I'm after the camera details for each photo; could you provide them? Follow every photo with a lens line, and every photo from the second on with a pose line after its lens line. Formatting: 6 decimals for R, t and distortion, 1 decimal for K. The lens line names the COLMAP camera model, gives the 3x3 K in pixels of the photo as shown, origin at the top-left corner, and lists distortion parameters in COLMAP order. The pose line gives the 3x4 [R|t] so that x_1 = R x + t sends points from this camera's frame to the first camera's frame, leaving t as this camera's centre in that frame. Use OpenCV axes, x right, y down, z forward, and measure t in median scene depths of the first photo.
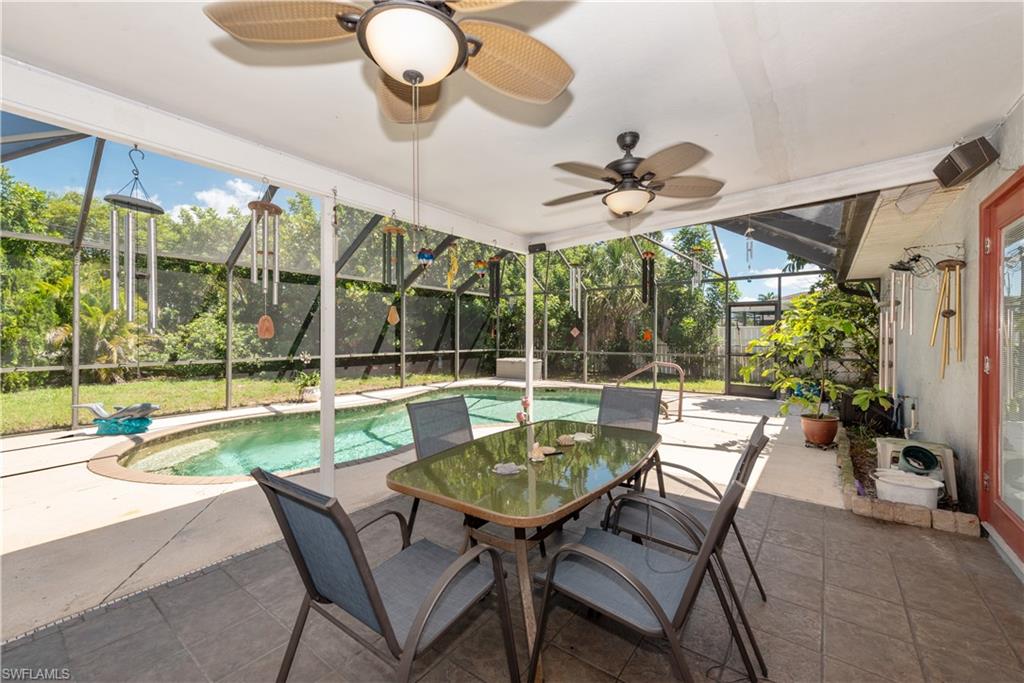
lens RADIAL K [[404.5, 0, 511.6], [0, 404.5, 337.6], [0, 0, 1]] dist [0.011810, -0.003502]
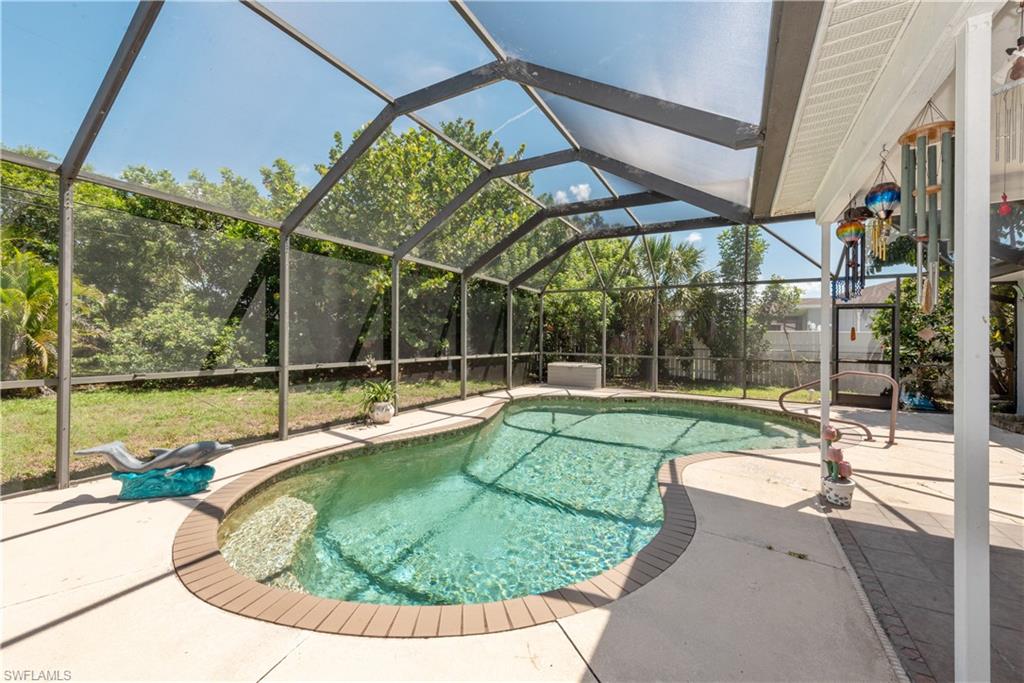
lens RADIAL K [[404.5, 0, 516.5], [0, 404.5, 338.9], [0, 0, 1]] dist [0.011810, -0.003502]
pose [[0.987756, 0.013322, 0.155437, -0.266365], [-0.013406, 0.999910, -0.000505, 0.000459], [-0.155429, -0.001585, 0.987846, 0.161706]]
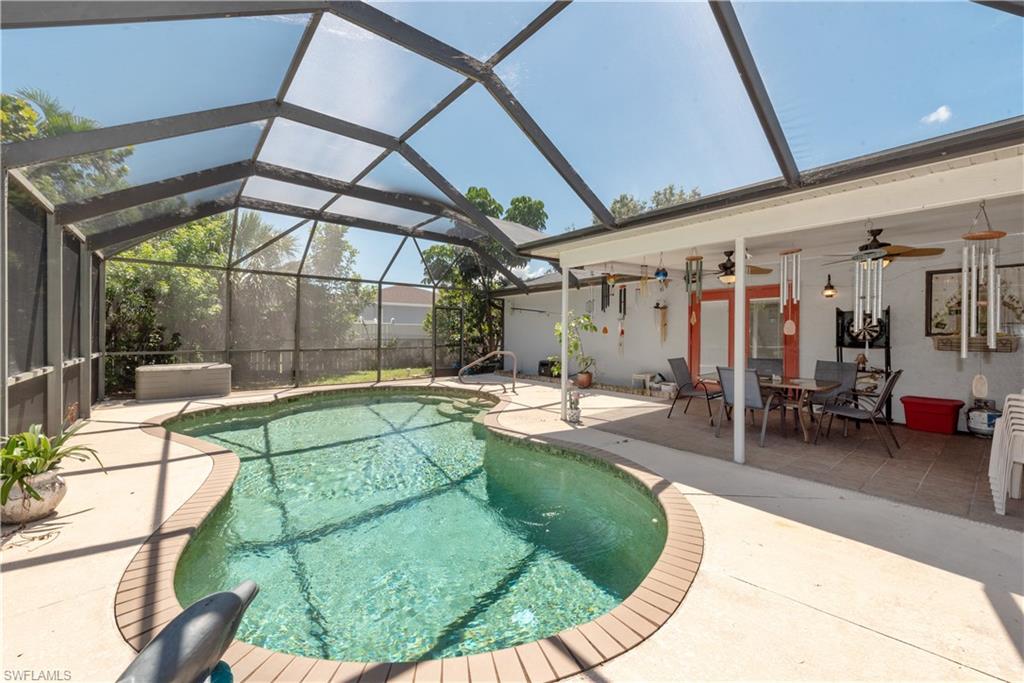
lens RADIAL K [[404.5, 0, 512.9], [0, 404.5, 339.0], [0, 0, 1]] dist [0.011810, -0.003502]
pose [[0.208449, -0.016427, 0.977895, -0.551157], [-0.006440, 0.999814, 0.018168, -0.005427], [-0.978012, -0.010085, 0.208305, 0.390035]]
